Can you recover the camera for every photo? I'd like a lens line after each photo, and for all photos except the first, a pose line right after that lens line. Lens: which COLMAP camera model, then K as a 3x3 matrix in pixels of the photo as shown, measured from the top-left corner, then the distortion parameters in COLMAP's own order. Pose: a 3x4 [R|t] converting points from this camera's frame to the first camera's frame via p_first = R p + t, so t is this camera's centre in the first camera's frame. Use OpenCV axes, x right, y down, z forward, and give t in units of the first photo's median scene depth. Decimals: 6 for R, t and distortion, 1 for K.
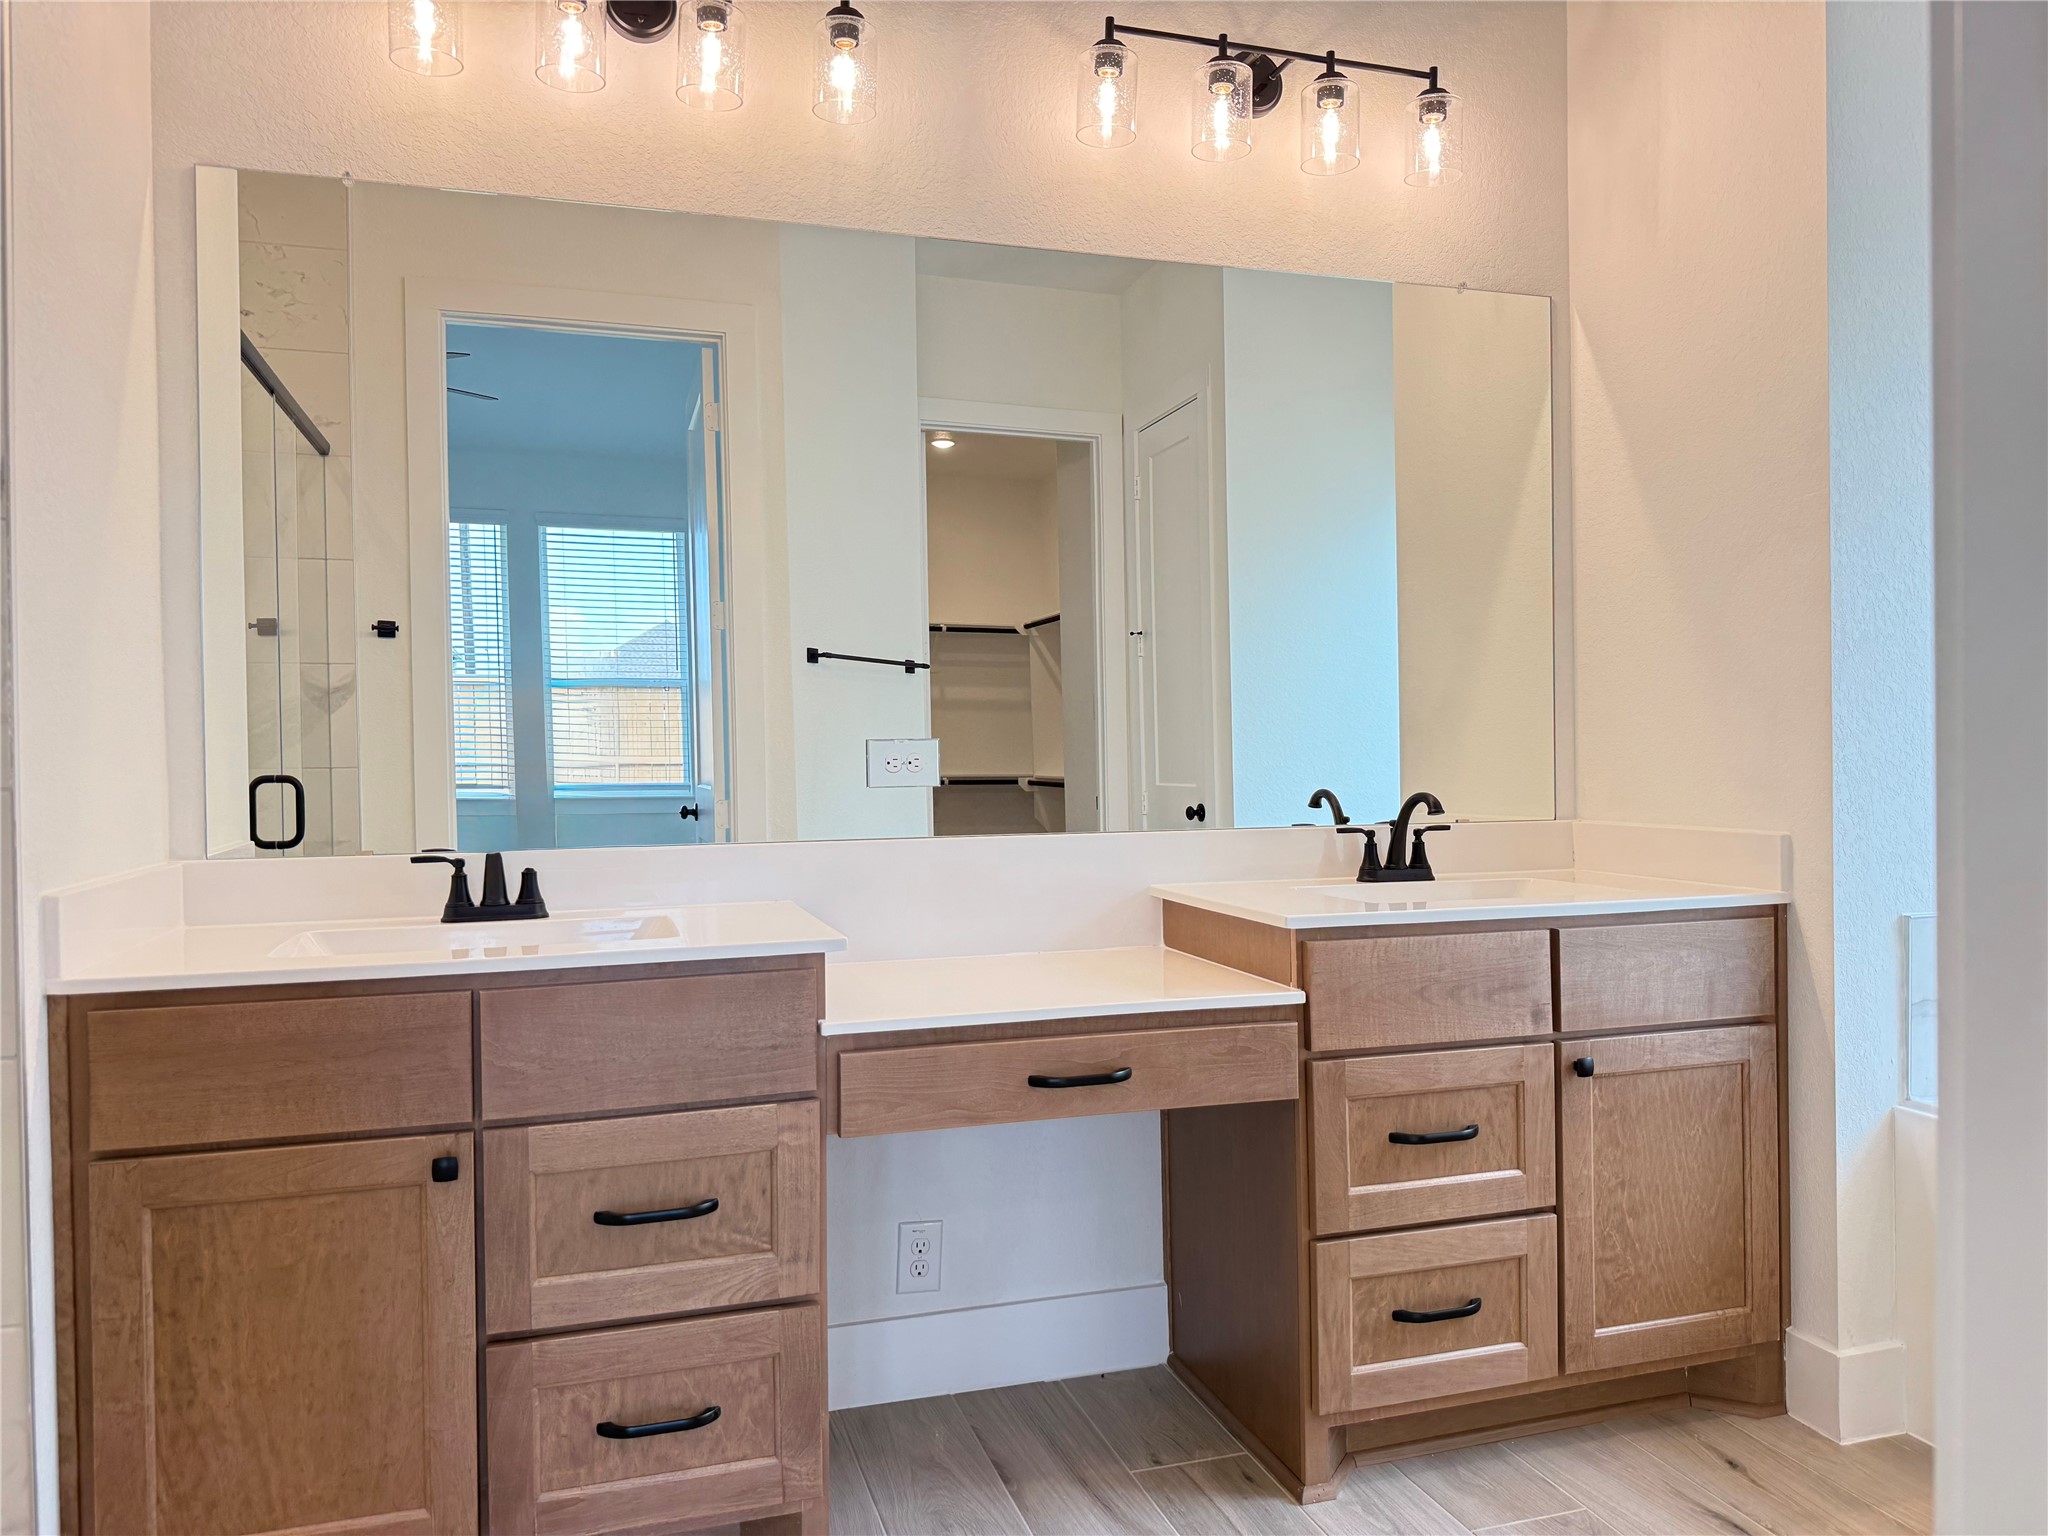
lens RADIAL K [[1439.4, 0, 1023.8], [0, 1439.4, 768.2], [0, 0, 1]] dist [0.043209, -0.046762]
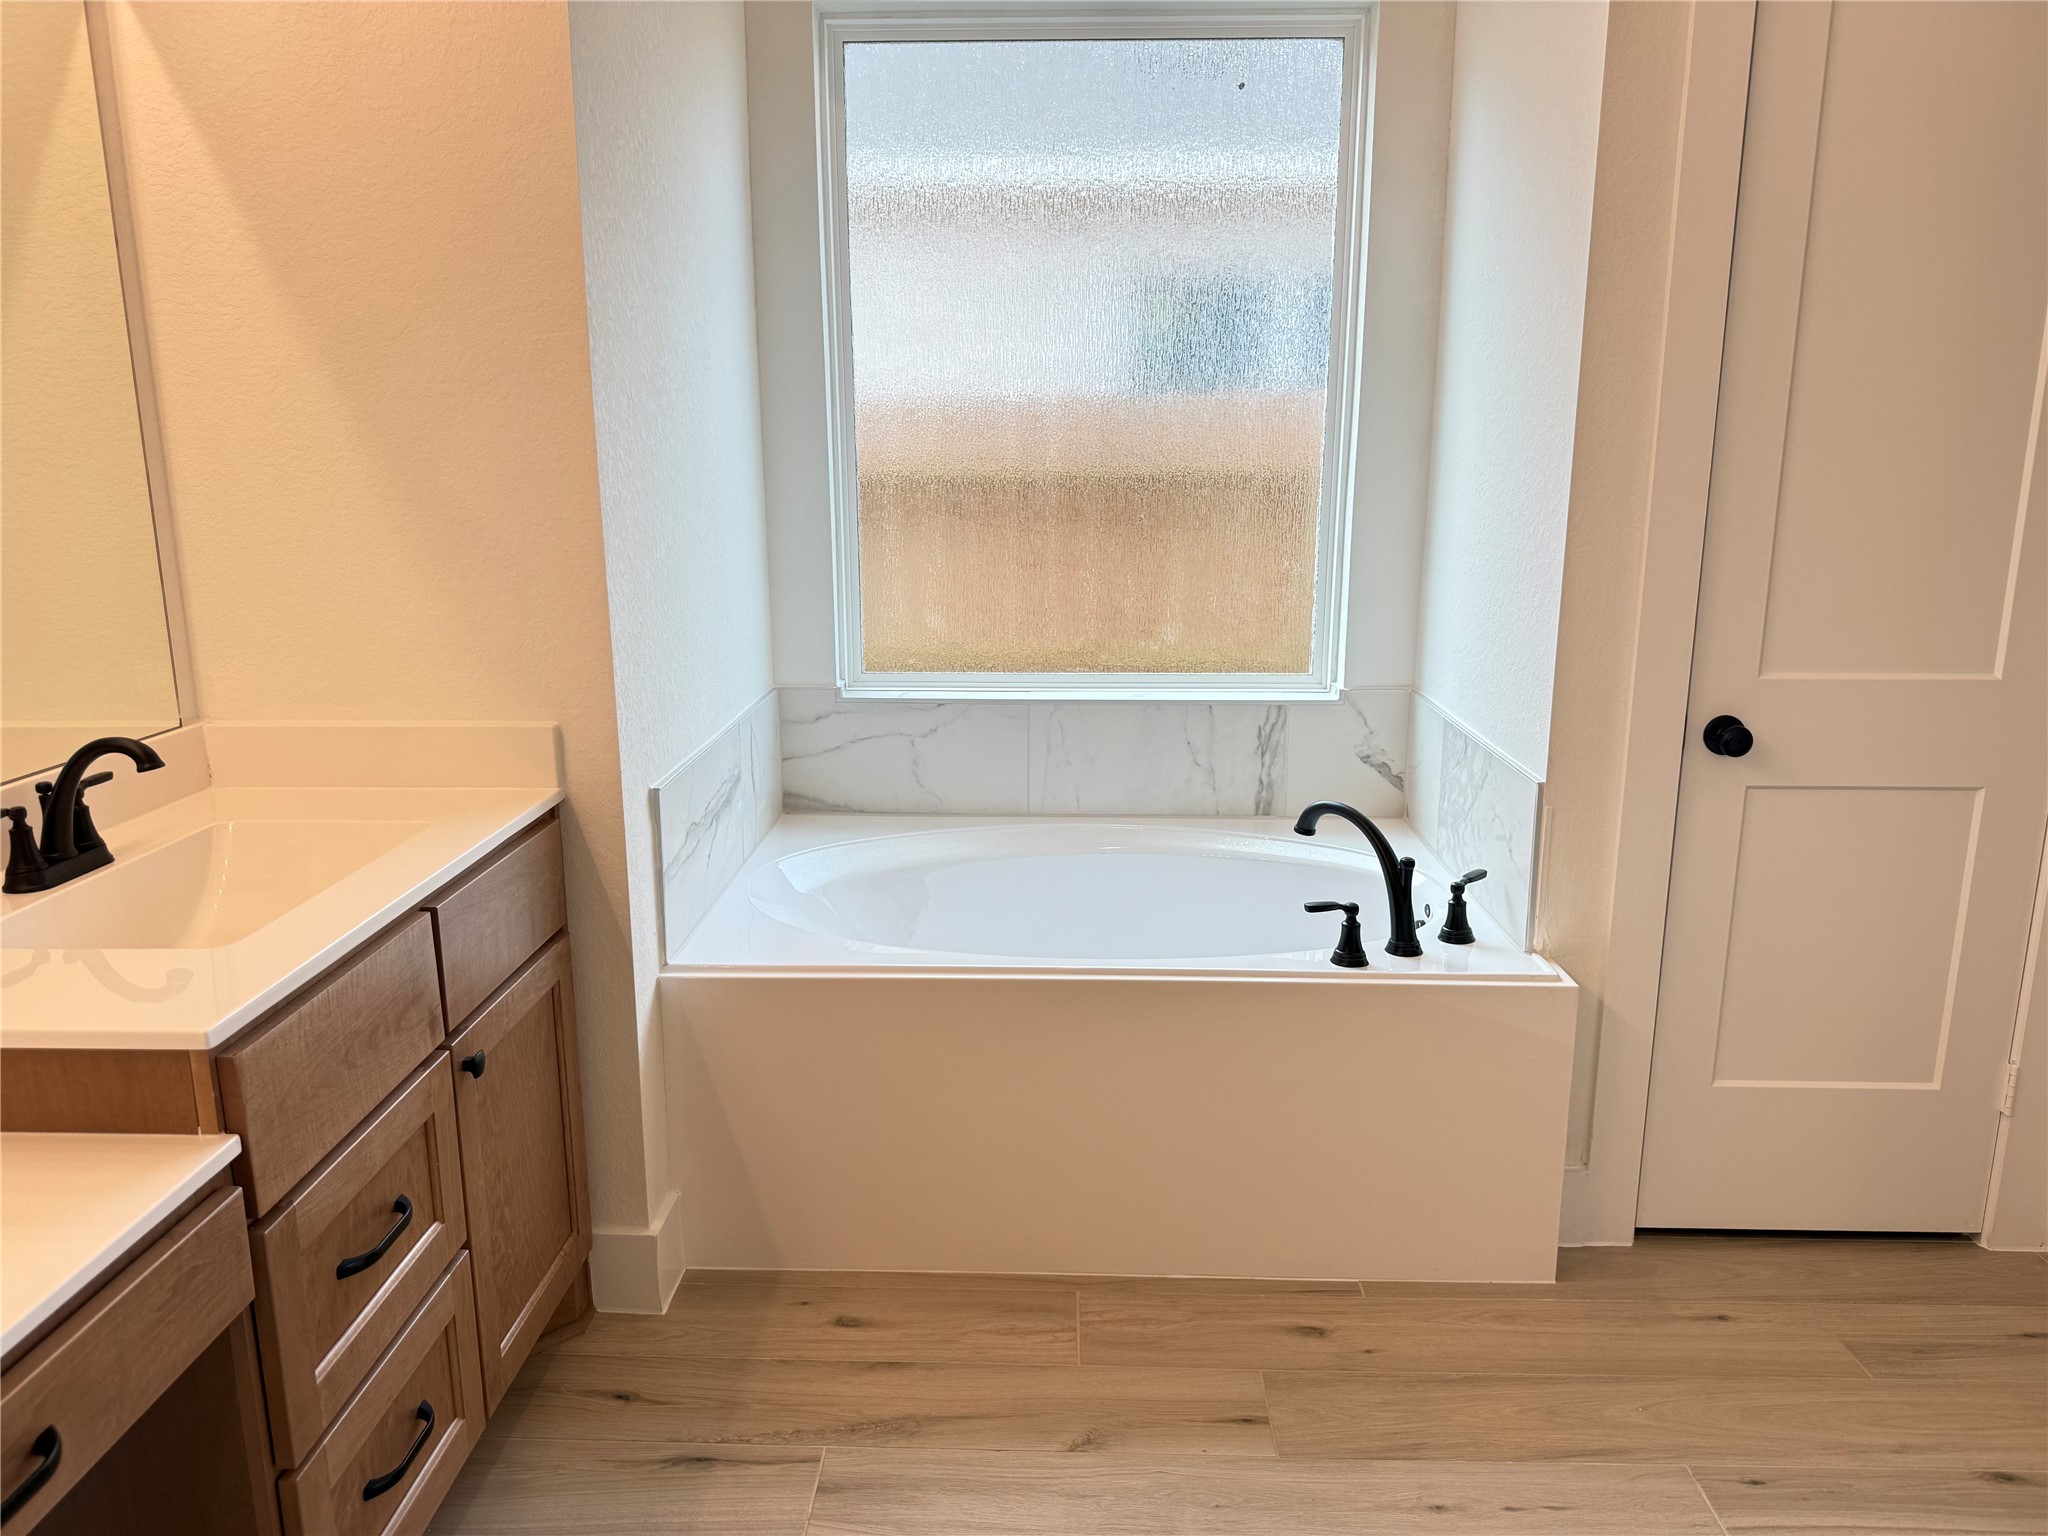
lens RADIAL K [[1439.4, 0, 1025.7], [0, 1439.4, 766.9], [0, 0, 1]] dist [0.043209, -0.046762]
pose [[0.324217, -0.190548, 0.926593, -0.232255], [0.001824, 0.979627, 0.200816, -0.118332], [-0.945981, -0.063418, 0.317960, 0.472369]]
